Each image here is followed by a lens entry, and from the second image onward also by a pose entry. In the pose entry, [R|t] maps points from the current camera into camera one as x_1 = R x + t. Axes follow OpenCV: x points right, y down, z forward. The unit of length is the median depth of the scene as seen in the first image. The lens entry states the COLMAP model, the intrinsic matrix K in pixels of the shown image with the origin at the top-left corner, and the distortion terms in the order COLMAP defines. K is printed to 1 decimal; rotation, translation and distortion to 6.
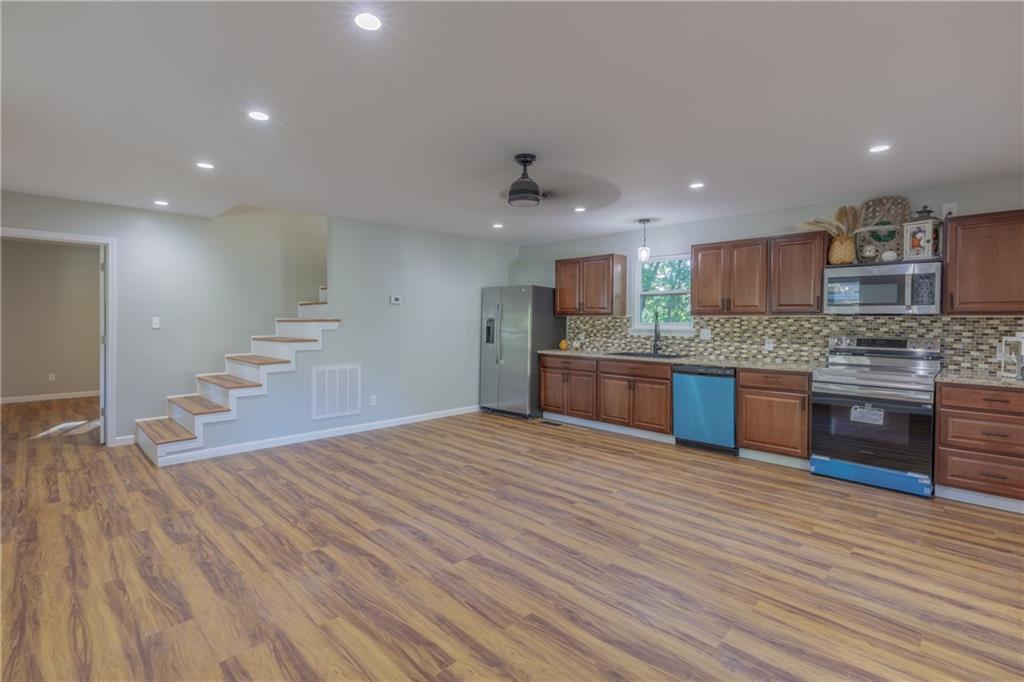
lens RADIAL K [[466.0, 0, 496.9], [0, 466.0, 331.2], [0, 0, 1]] dist [0.006698, -0.001268]
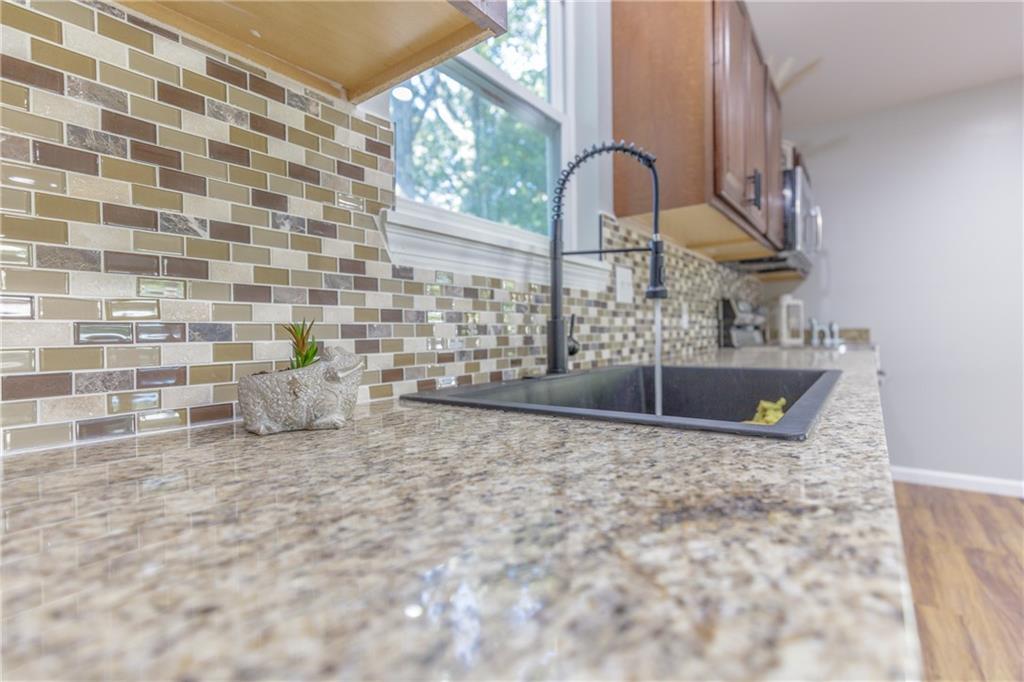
lens RADIAL K [[466.0, 0, 503.7], [0, 466.0, 336.8], [0, 0, 1]] dist [0.006698, -0.001268]
pose [[-0.142537, 0.000459, 0.989789, 0.229210], [0.048482, 0.998803, 0.006518, 0.045272], [-0.988601, 0.048916, -0.142388, 1.508201]]
